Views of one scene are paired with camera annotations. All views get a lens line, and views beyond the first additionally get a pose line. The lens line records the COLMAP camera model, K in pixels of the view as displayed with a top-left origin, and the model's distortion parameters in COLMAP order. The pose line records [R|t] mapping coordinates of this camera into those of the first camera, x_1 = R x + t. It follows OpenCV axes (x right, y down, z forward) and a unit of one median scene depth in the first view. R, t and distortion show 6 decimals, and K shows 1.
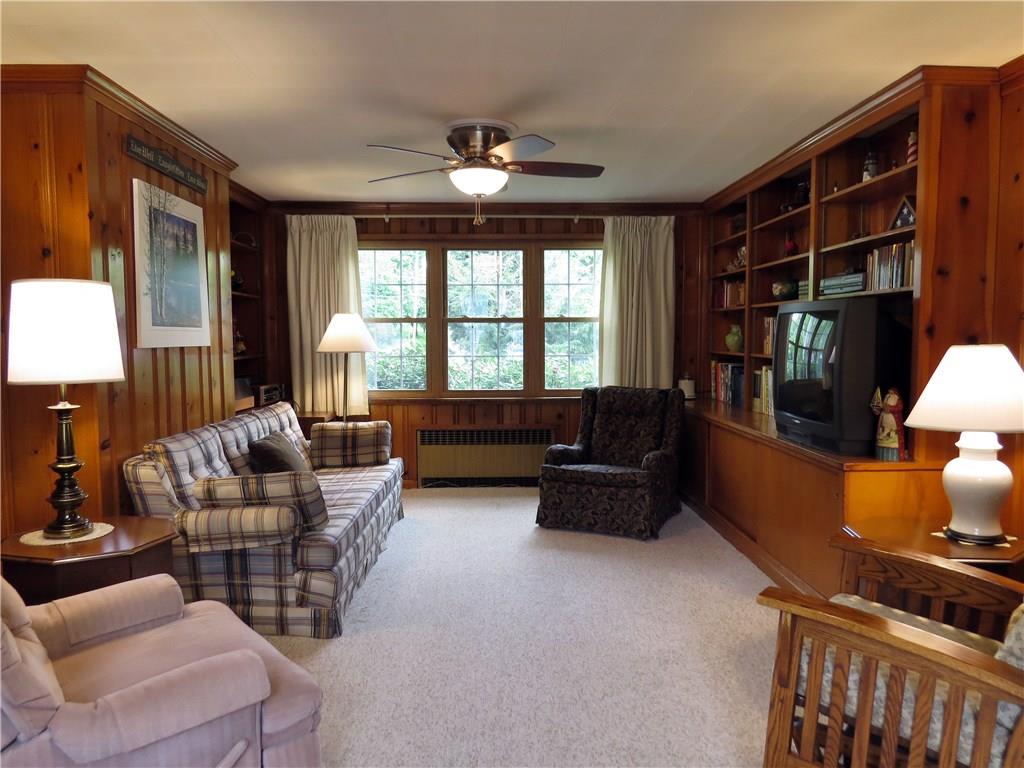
lens RADIAL K [[734.8, 0, 509.7], [0, 734.8, 386.3], [0, 0, 1]] dist [-0.017864, 0.002568]
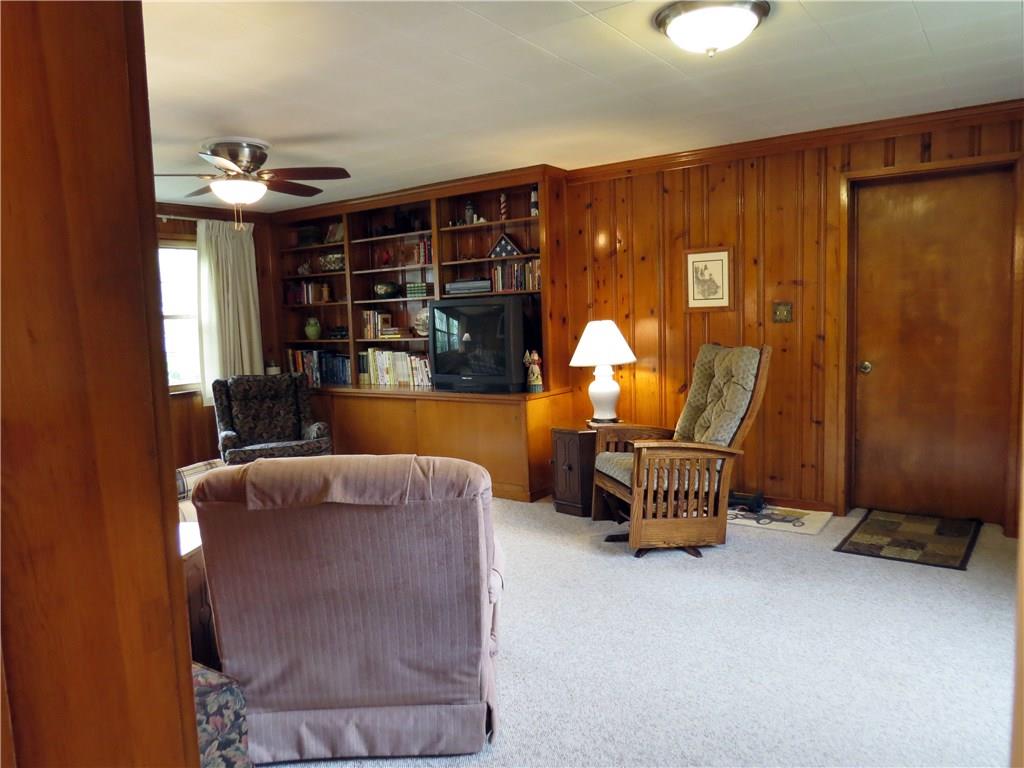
lens RADIAL K [[734.8, 0, 516.1], [0, 734.8, 385.0], [0, 0, 1]] dist [-0.017864, 0.002568]
pose [[0.603154, -0.094314, 0.792029, -0.595388], [0.091798, 0.994594, 0.048529, -0.001978], [-0.792325, 0.043436, 0.608551, 0.002385]]
